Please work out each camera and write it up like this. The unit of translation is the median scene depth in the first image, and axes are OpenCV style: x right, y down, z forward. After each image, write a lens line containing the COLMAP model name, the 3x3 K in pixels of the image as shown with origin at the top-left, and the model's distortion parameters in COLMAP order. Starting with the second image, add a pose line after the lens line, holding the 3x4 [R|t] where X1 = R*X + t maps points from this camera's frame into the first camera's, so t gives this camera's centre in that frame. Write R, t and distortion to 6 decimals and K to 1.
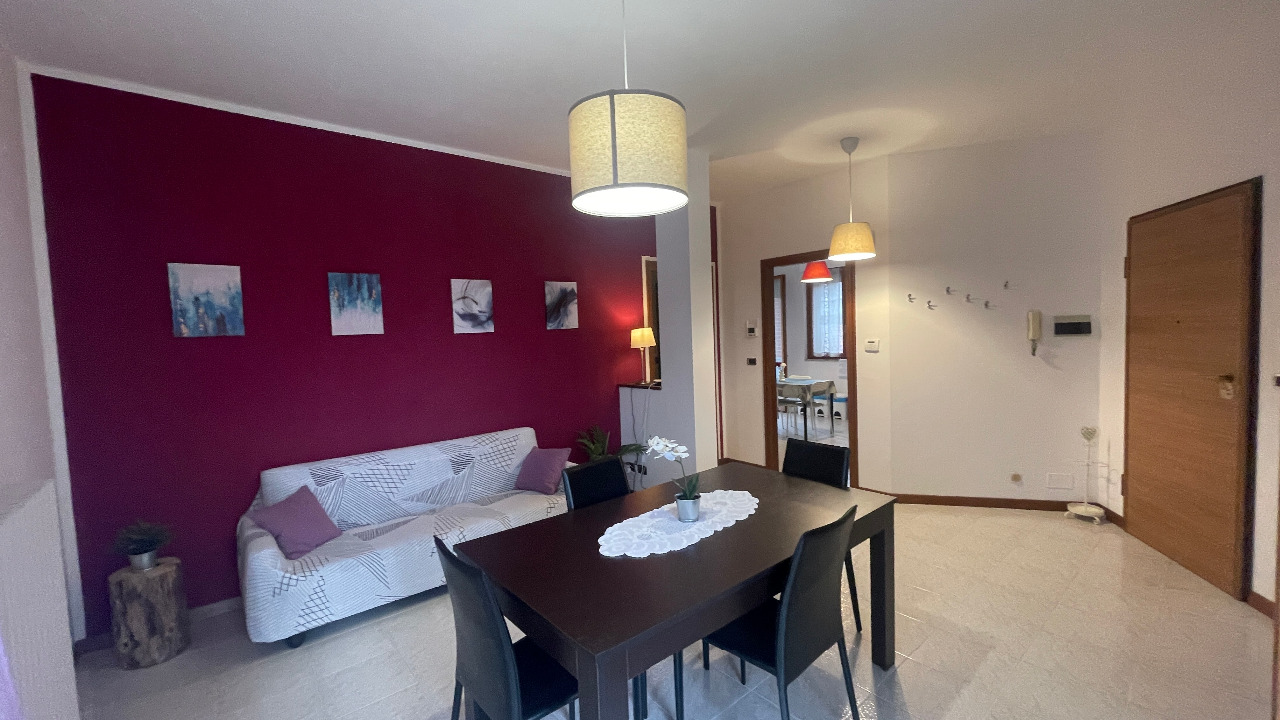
lens RADIAL K [[514.6, 0, 640.0], [0, 514.6, 360.0], [0, 0, 1]] dist [0.003473, -0.000068]
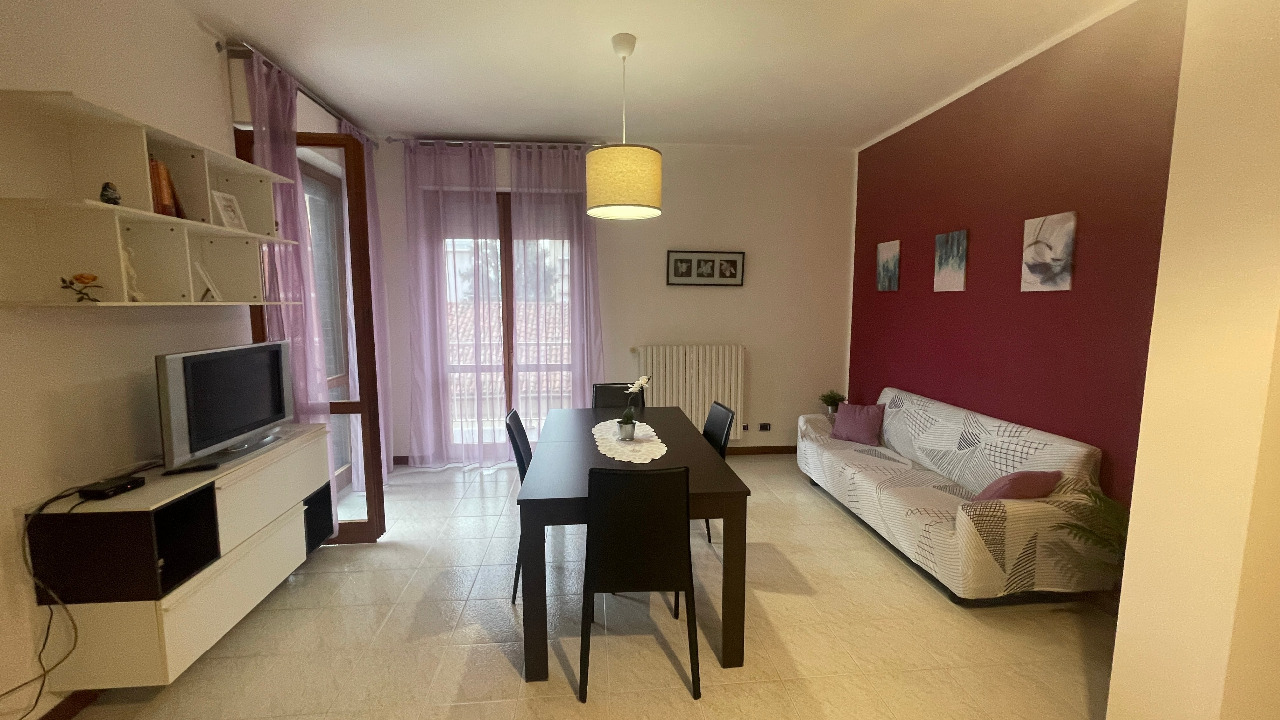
lens RADIAL K [[525.6, 0, 640.0], [0, 525.6, 360.0], [0, 0, 1]] dist [-0.000642, 0.000571]
pose [[-0.574439, 0.131694, -0.807884, 0.640223], [-0.020799, 0.984306, 0.175242, -0.075503], [0.818283, 0.117469, -0.562685, 0.987380]]
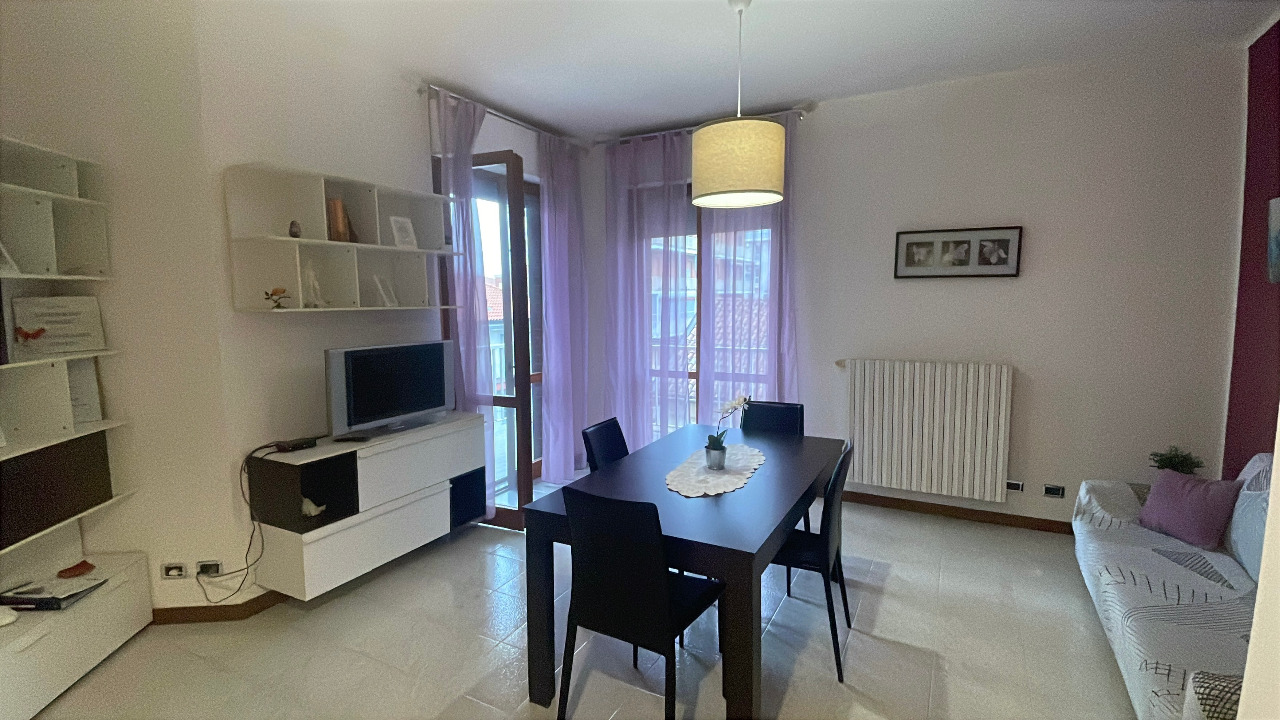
lens RADIAL K [[614.3, 0, 640.0], [0, 614.3, 360.0], [0, 0, 1]] dist [0.089644, -0.067294]
pose [[-0.933688, 0.086137, -0.347572, 0.390082], [0.028716, 0.985523, 0.167095, -0.088987], [0.356933, 0.146034, -0.922644, 1.205234]]
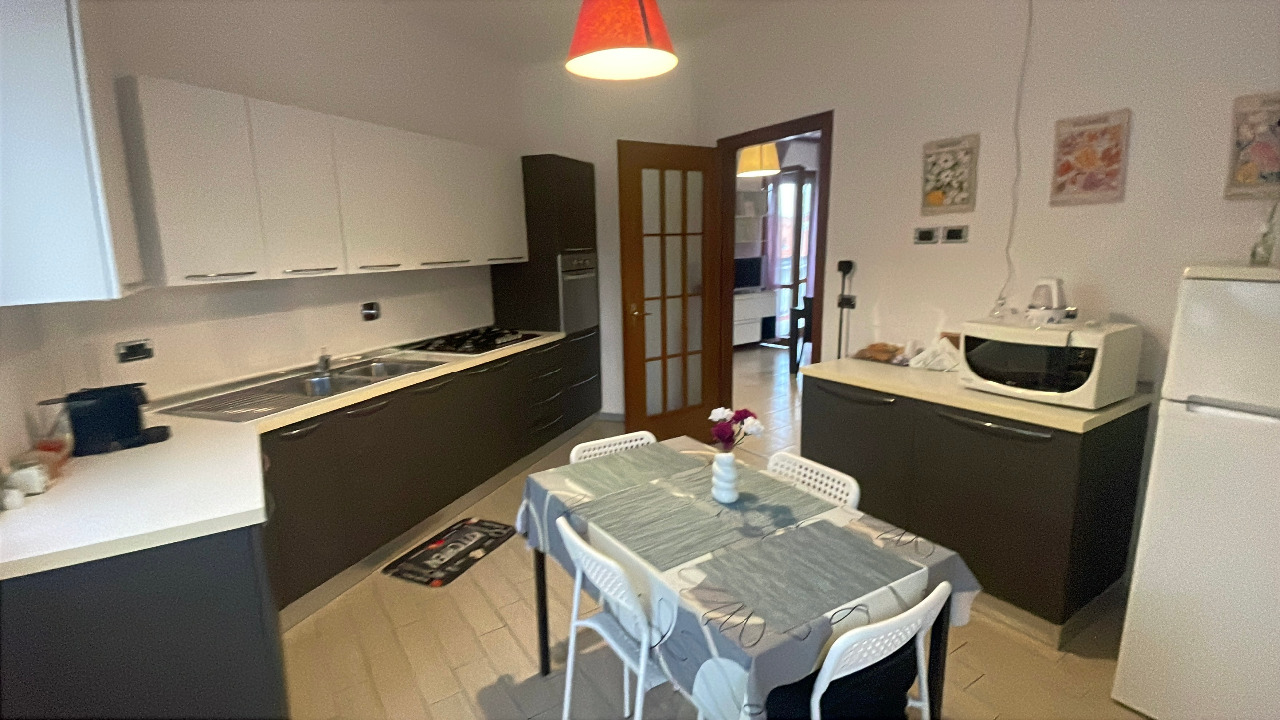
lens RADIAL K [[614.3, 0, 640.0], [0, 614.3, 360.0], [0, 0, 1]] dist [0.089644, -0.067294]
pose [[-0.993853, 0.038801, 0.103682, 0.553749], [0.062646, 0.969303, 0.237754, -0.156136], [-0.091274, 0.242788, -0.965776, 2.434326]]
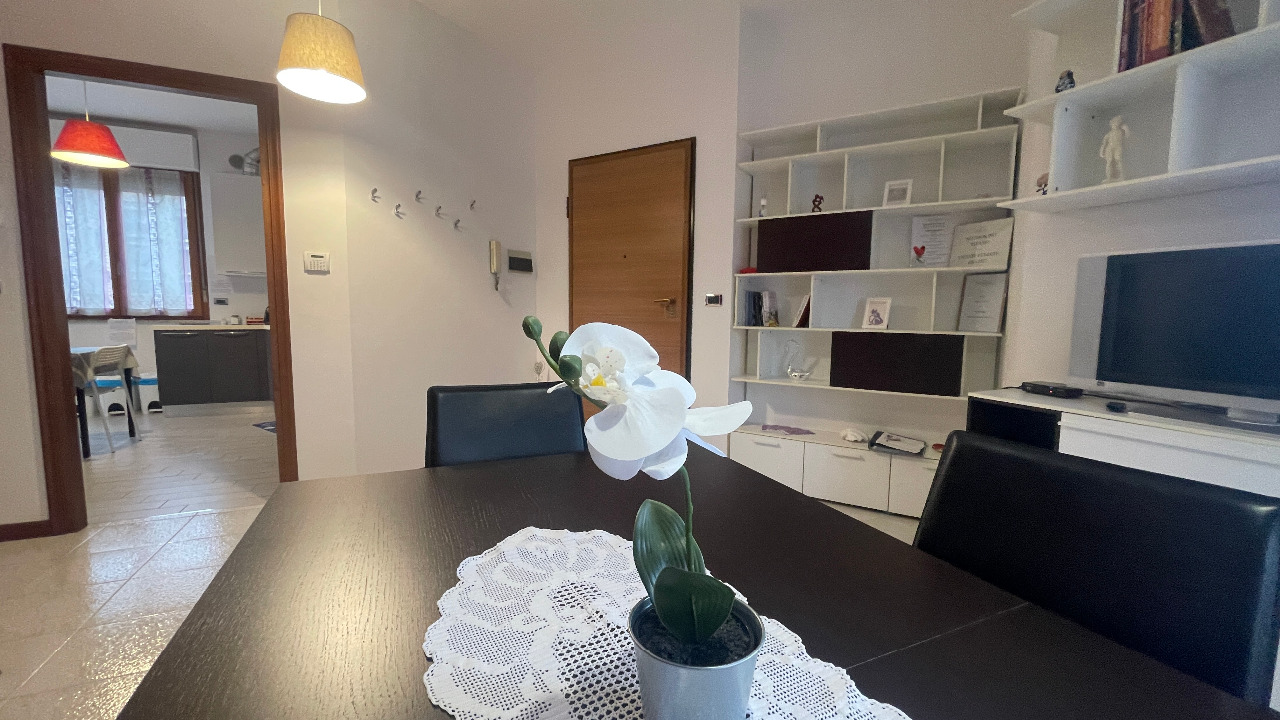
lens RADIAL K [[514.6, 0, 640.0], [0, 514.6, 360.0], [0, 0, 1]] dist [0.003473, -0.000068]
pose [[0.278288, -0.052675, 0.959052, -0.049901], [0.029538, 0.998492, 0.046271, 0.085471], [-0.960043, 0.015452, 0.279424, 0.527743]]
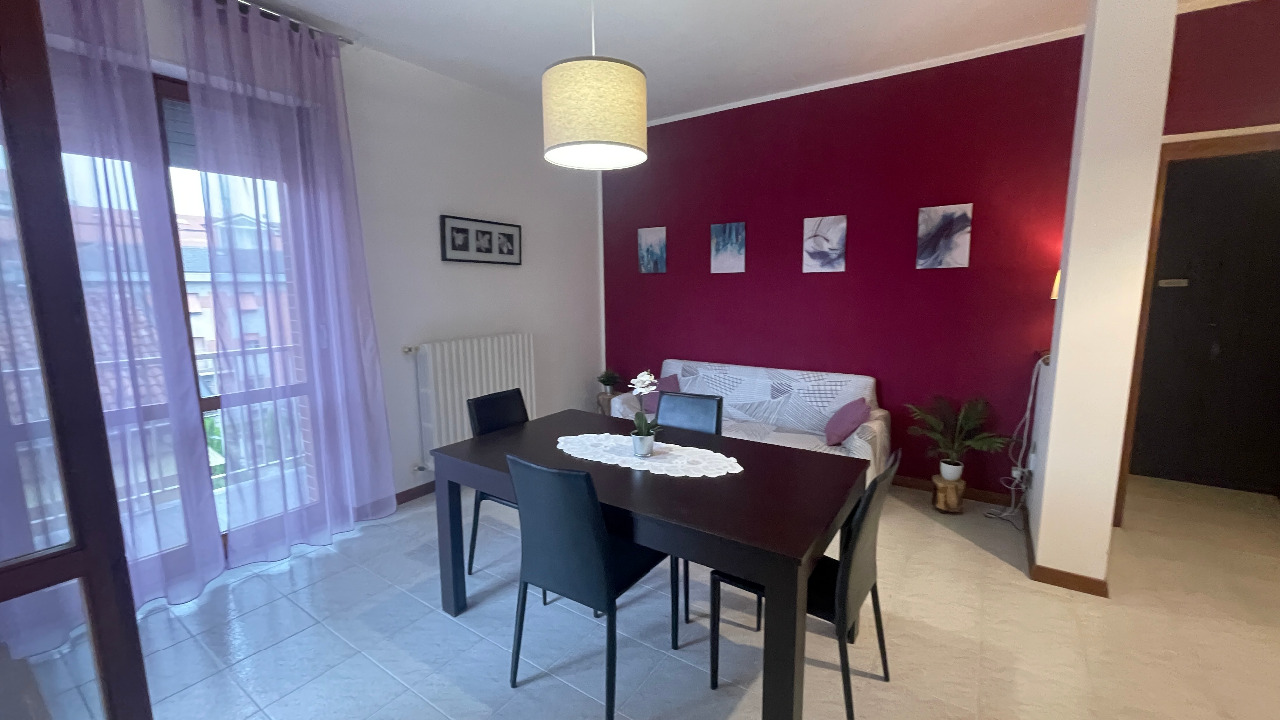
lens RADIAL K [[514.6, 0, 640.0], [0, 514.6, 360.0], [0, 0, 1]] dist [0.003473, -0.000068]
pose [[0.272042, 0.171520, -0.946876, 0.577879], [-0.055072, 0.985149, 0.162631, -0.026294], [0.960708, 0.007904, 0.277448, 0.388688]]
